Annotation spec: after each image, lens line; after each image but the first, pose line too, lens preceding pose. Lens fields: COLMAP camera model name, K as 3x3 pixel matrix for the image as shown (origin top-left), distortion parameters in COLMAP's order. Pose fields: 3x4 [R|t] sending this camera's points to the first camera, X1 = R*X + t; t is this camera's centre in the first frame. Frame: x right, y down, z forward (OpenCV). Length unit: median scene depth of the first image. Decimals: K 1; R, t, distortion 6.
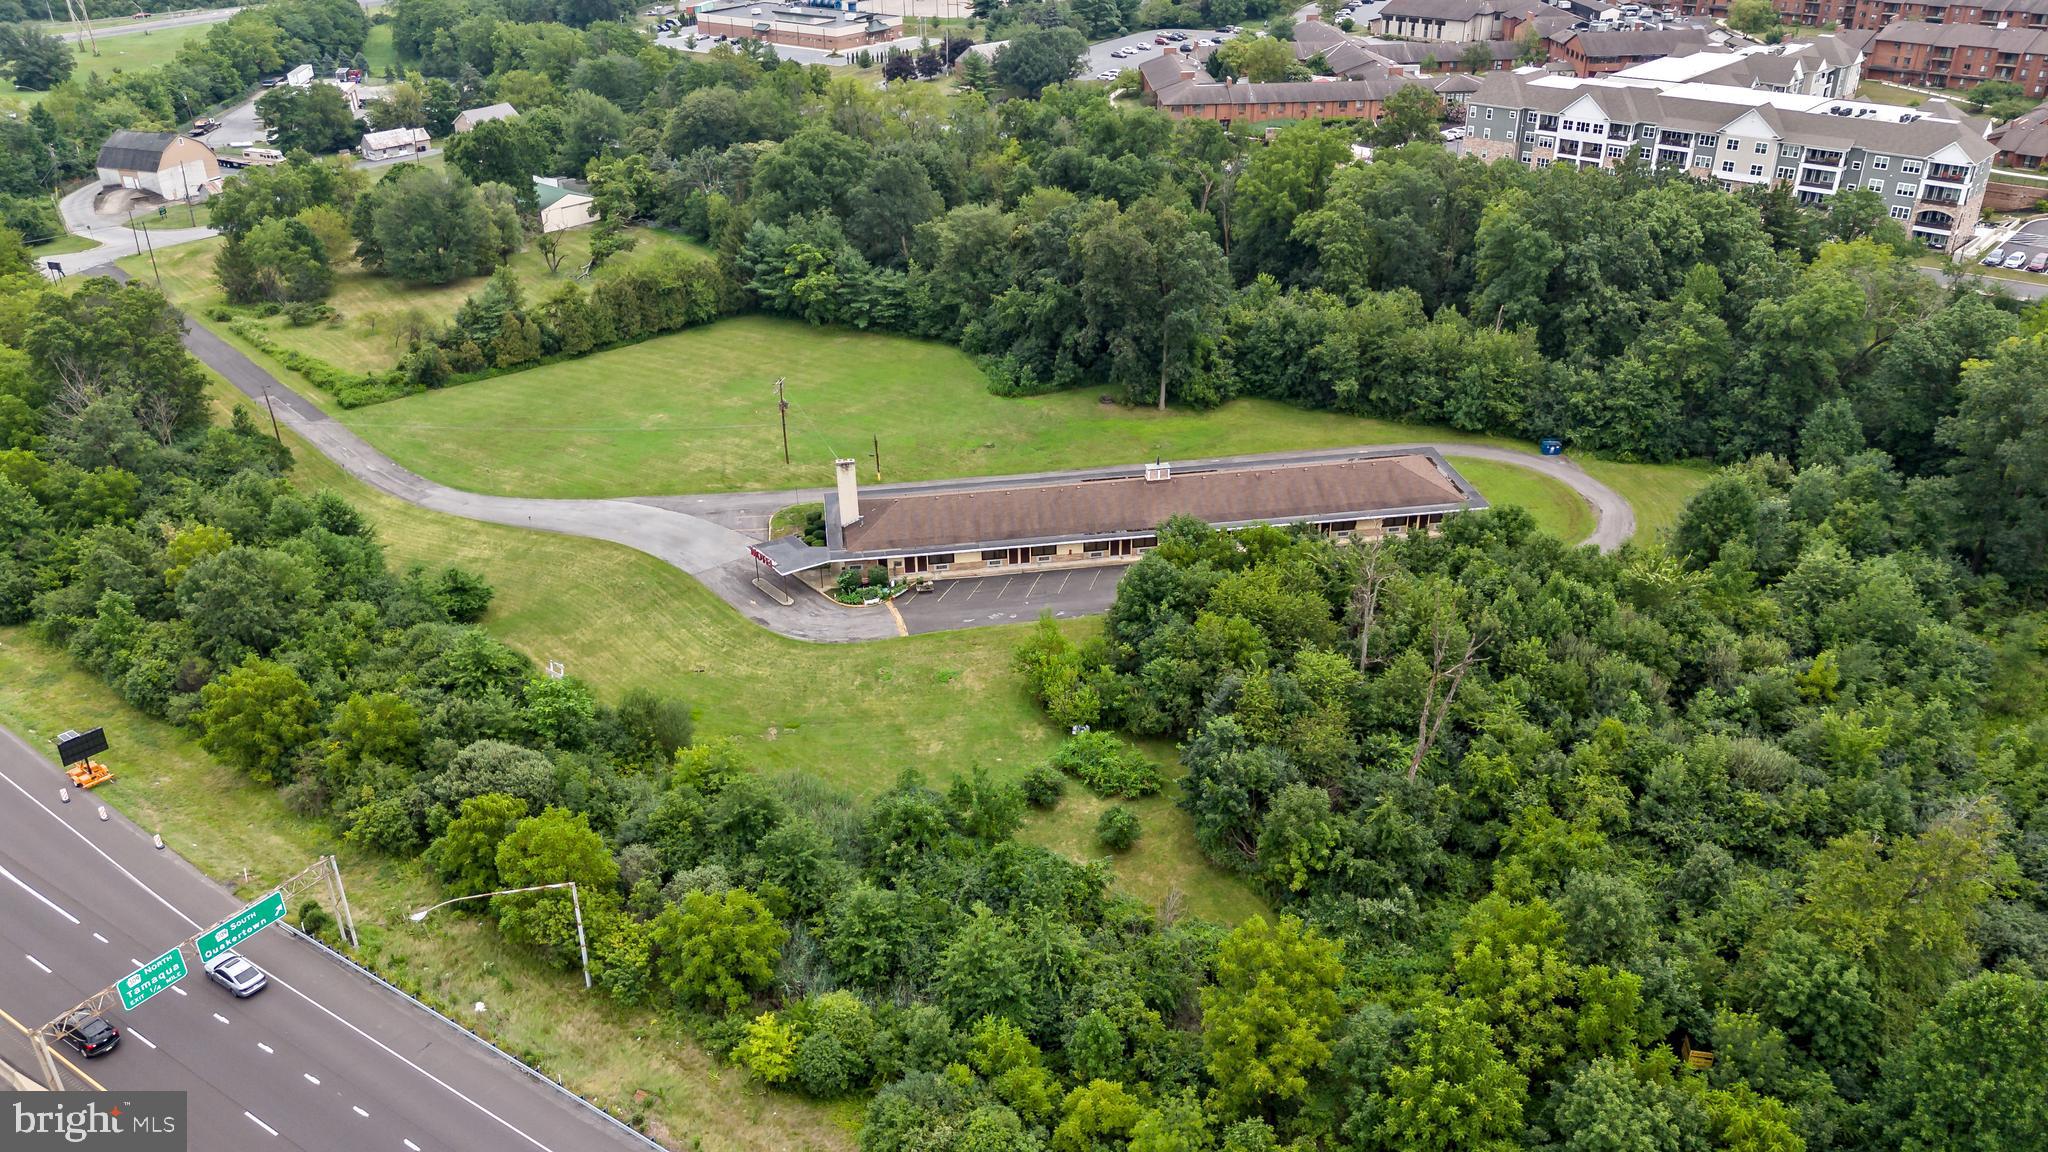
lens RADIAL K [[1481.7, 0, 1032.1], [0, 1481.7, 587.9], [0, 0, 1]] dist [0.108745, -0.142832]
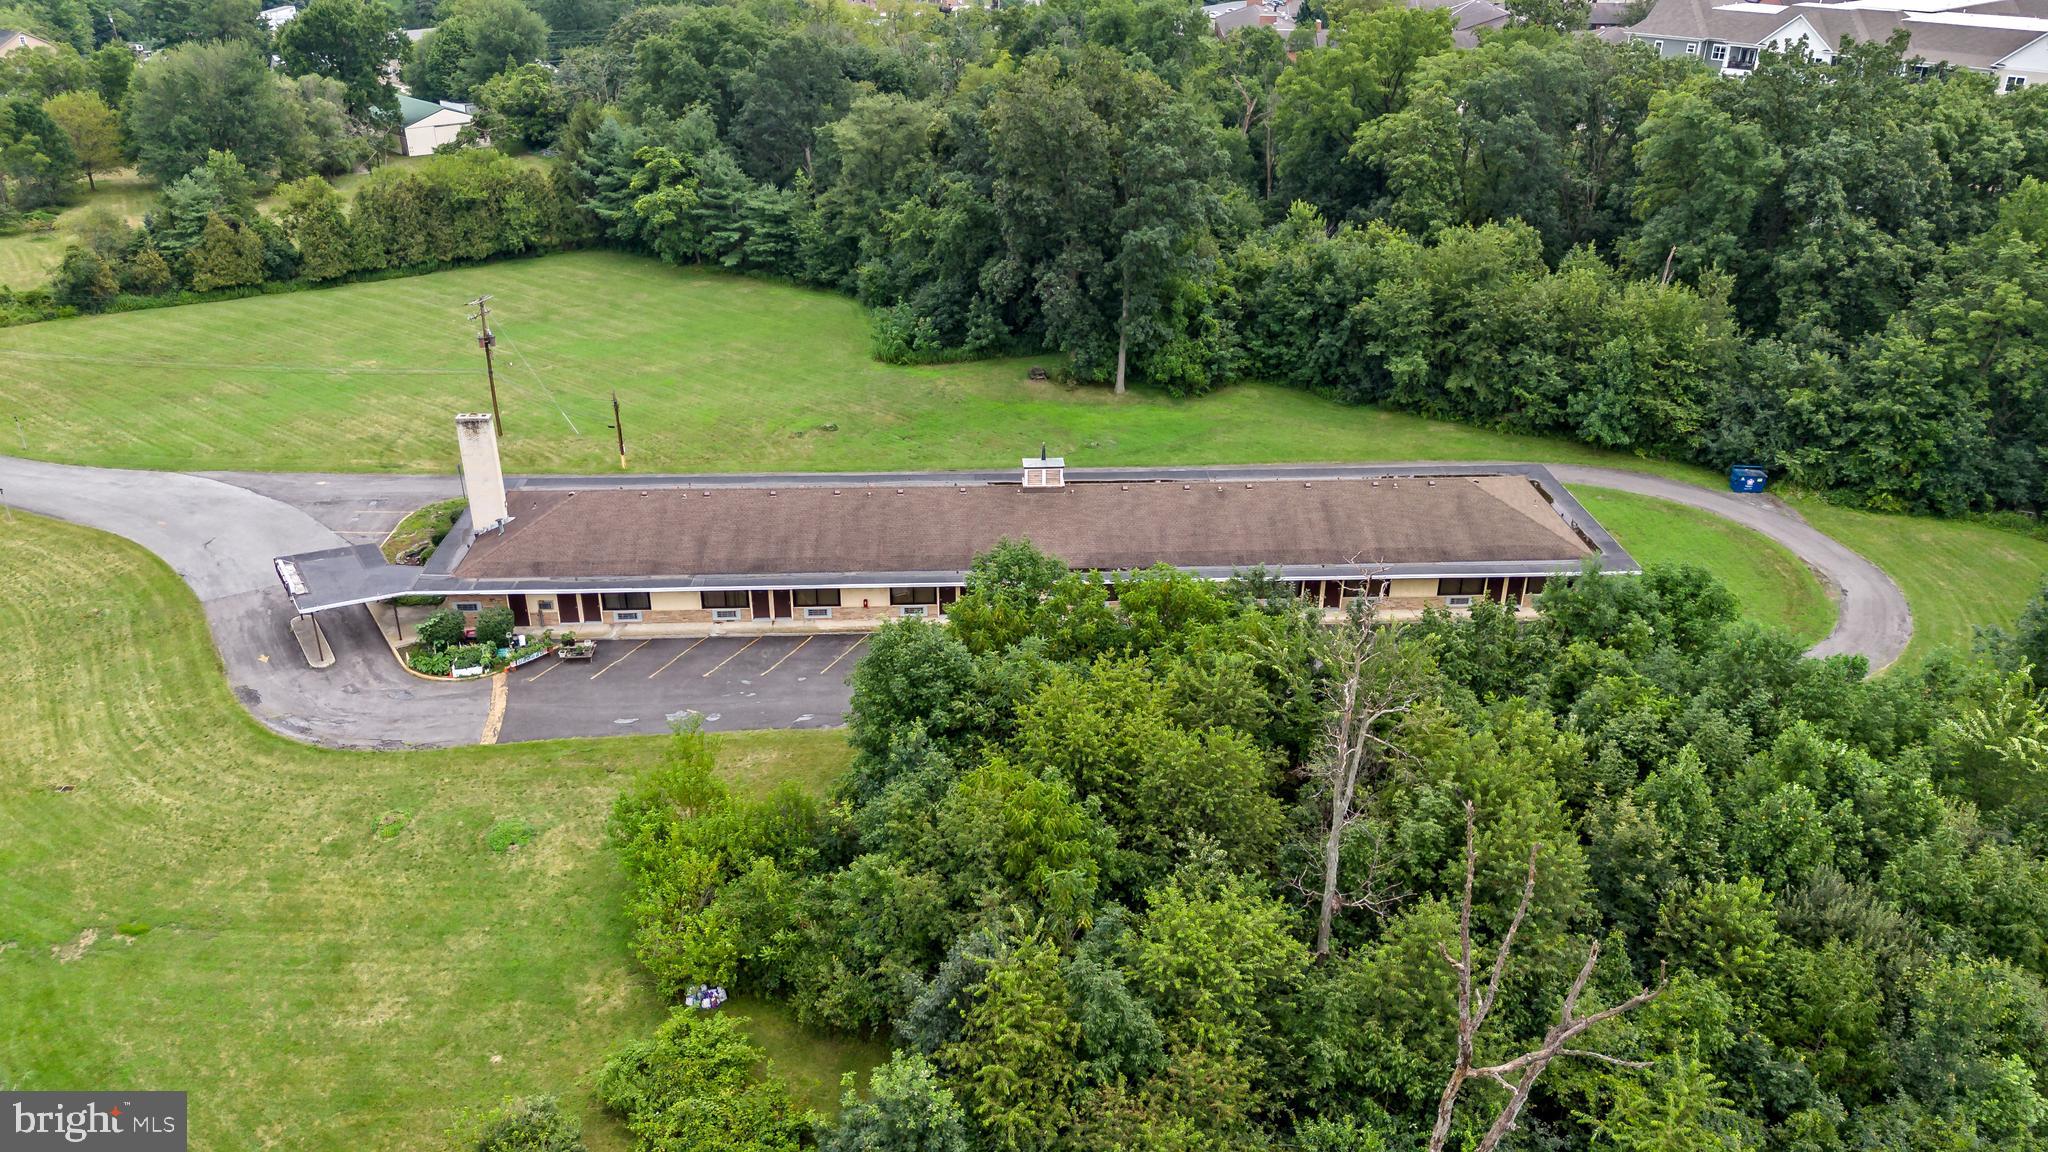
lens RADIAL K [[1487.8, 0, 1029.6], [0, 1487.8, 592.3], [0, 0, 1]] dist [0.062327, -0.041846]
pose [[0.994948, 0.062998, -0.078167, 0.110799], [-0.065263, 0.997509, -0.026768, -0.014826], [0.076286, 0.031734, 0.996581, 0.378630]]
